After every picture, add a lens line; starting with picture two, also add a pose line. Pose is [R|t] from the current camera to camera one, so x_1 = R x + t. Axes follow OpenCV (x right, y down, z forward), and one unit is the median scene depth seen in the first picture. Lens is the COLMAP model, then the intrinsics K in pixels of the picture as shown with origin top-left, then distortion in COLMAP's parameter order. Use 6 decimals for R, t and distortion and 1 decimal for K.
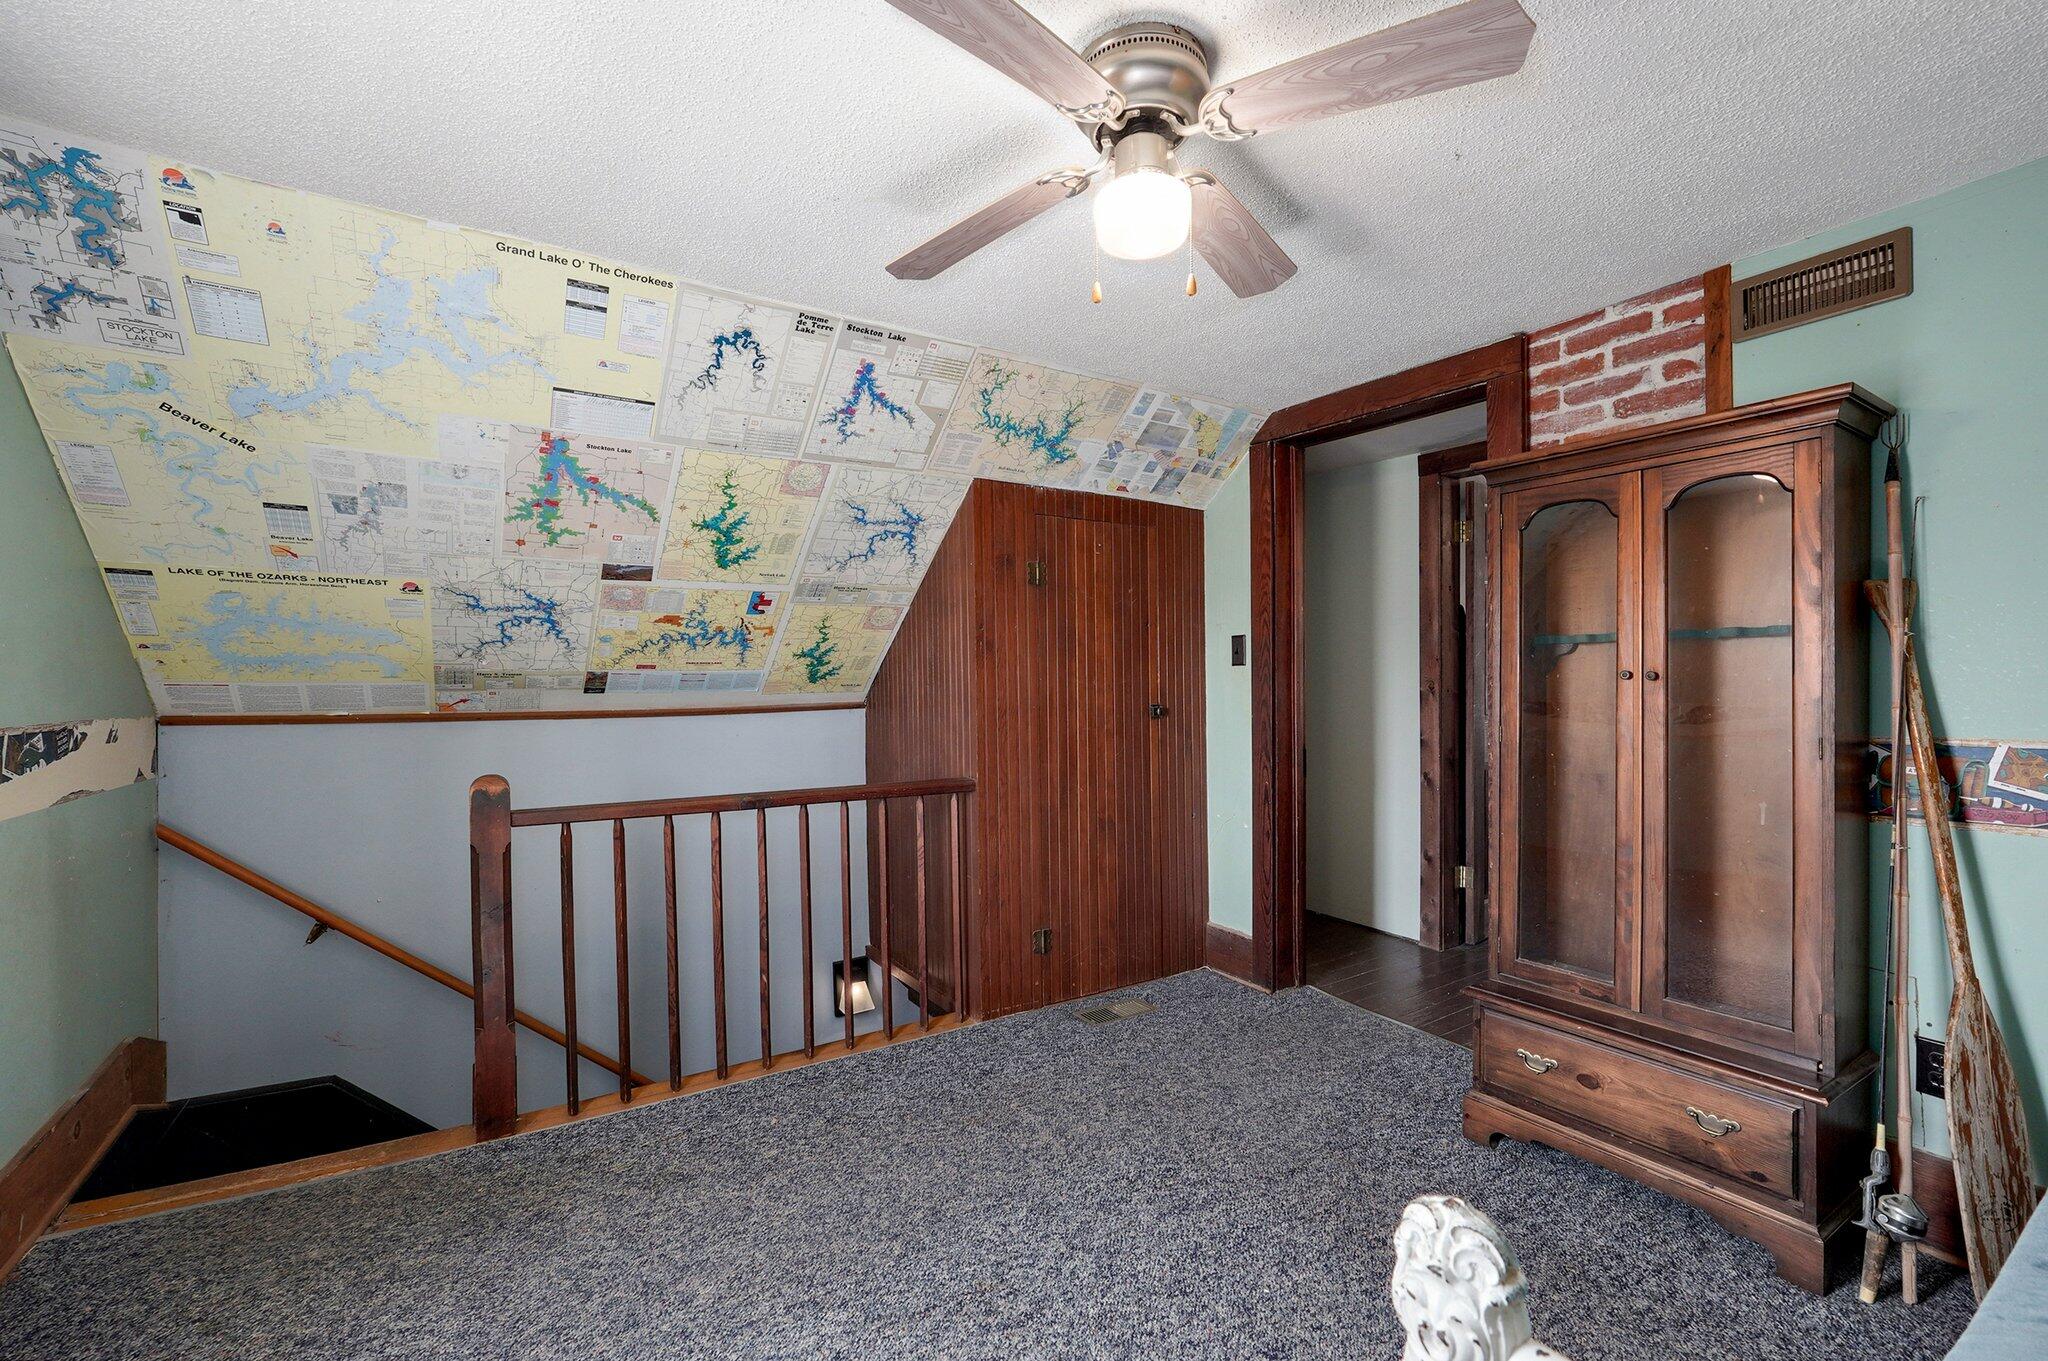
lens RADIAL K [[894.8, 0, 1032.1], [0, 894.8, 670.8], [0, 0, 1]] dist [0.000278, 0.000461]
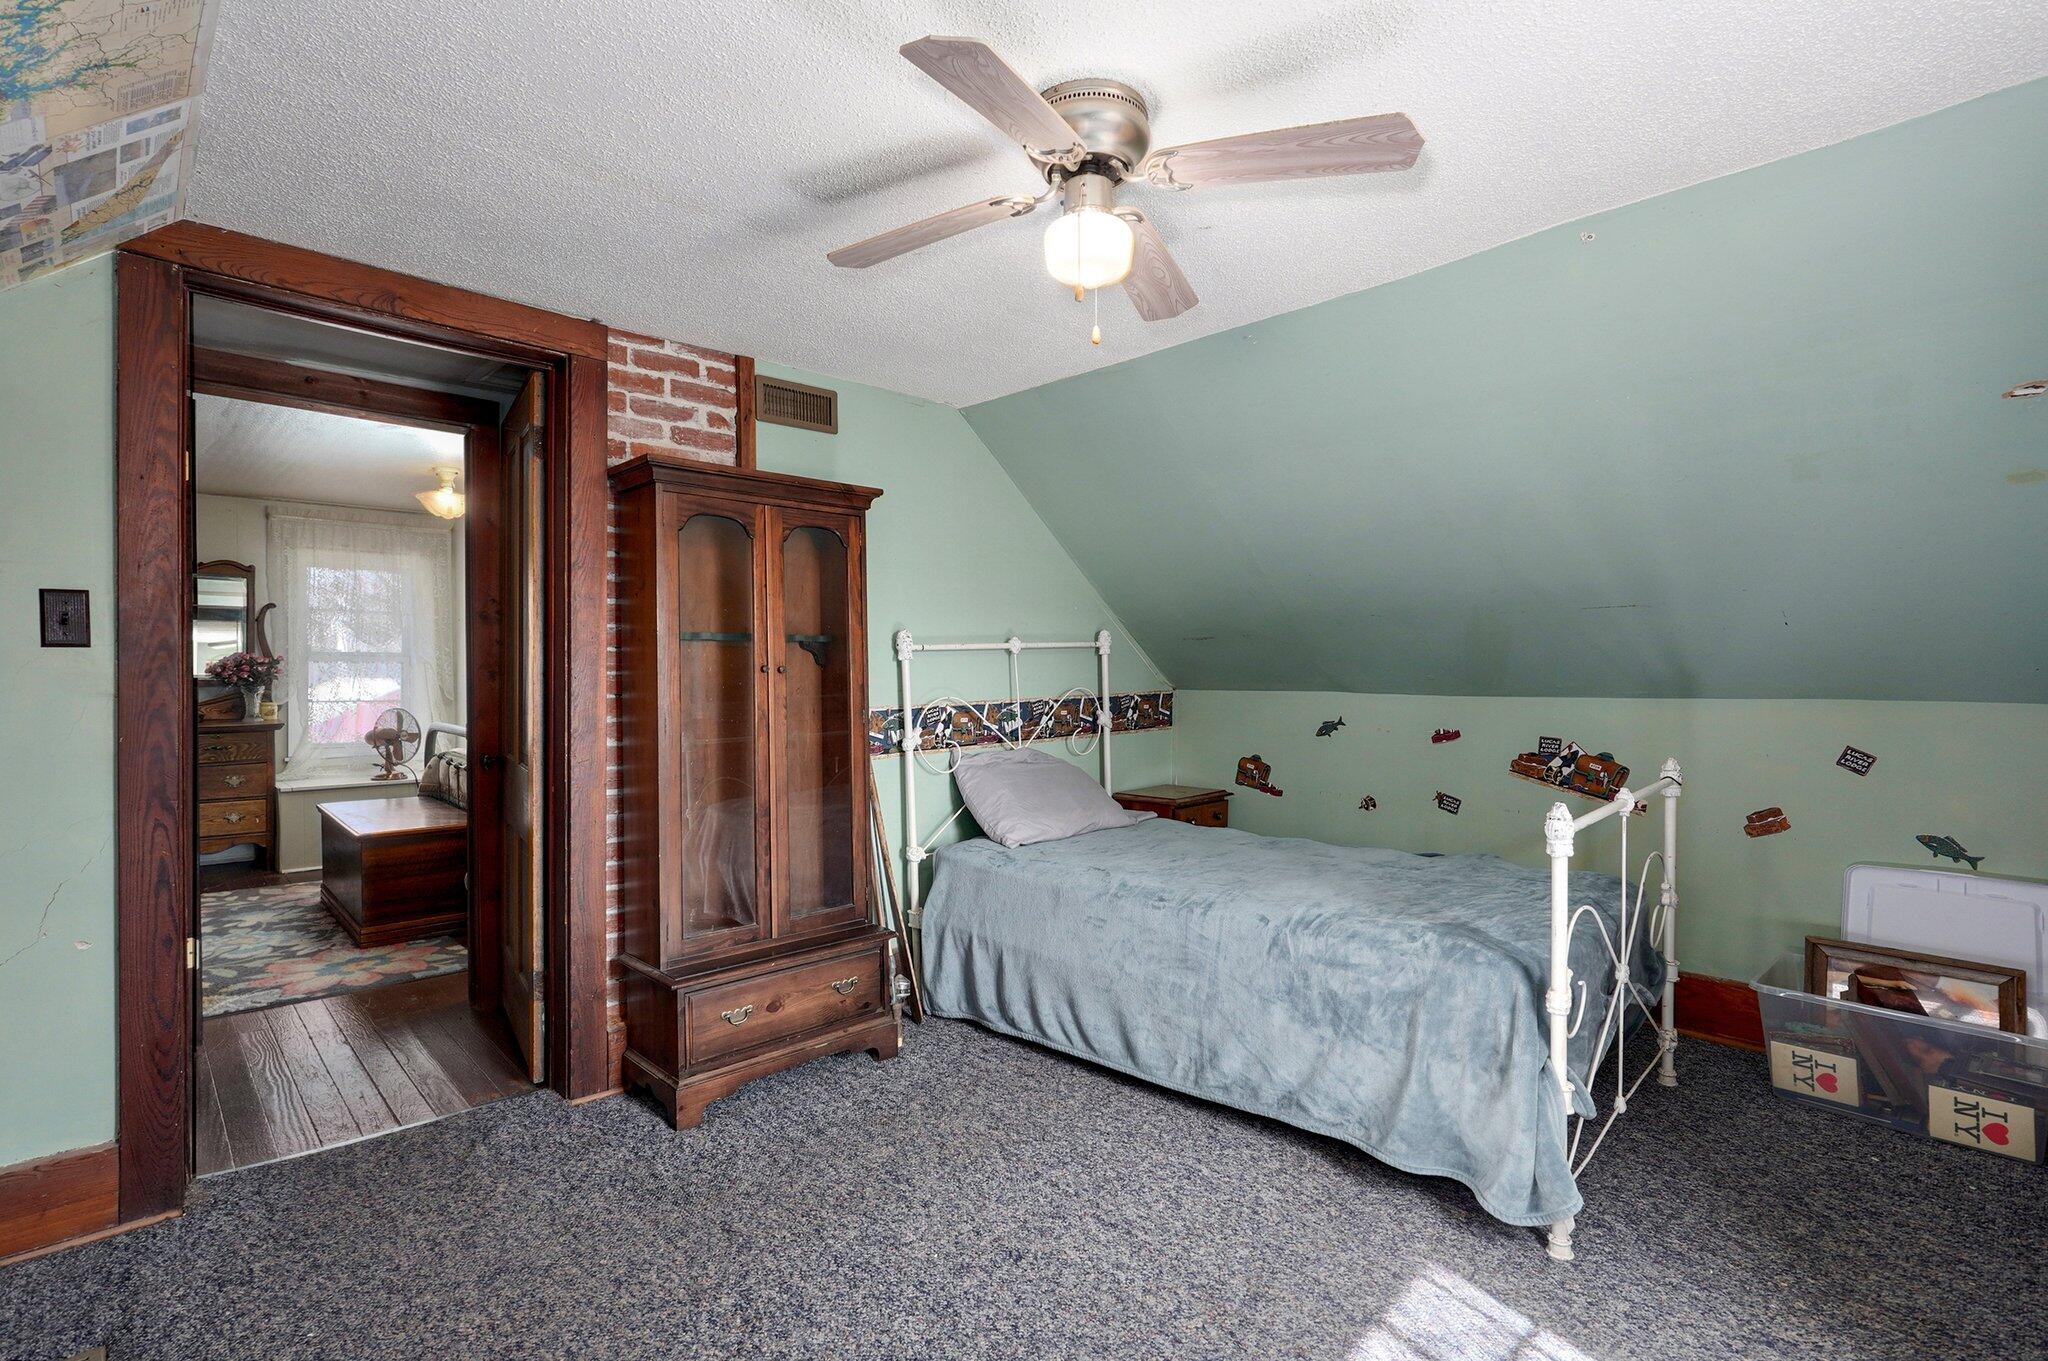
lens RADIAL K [[962.5, 0, 1016.2], [0, 962.5, 656.4], [0, 0, 1]] dist [-0.001317, 0.000676]
pose [[-0.185372, 0.017237, 0.982517, -0.623768], [-0.007444, 0.999793, -0.018945, 0.008885], [-0.982640, -0.010826, -0.185206, 0.803867]]
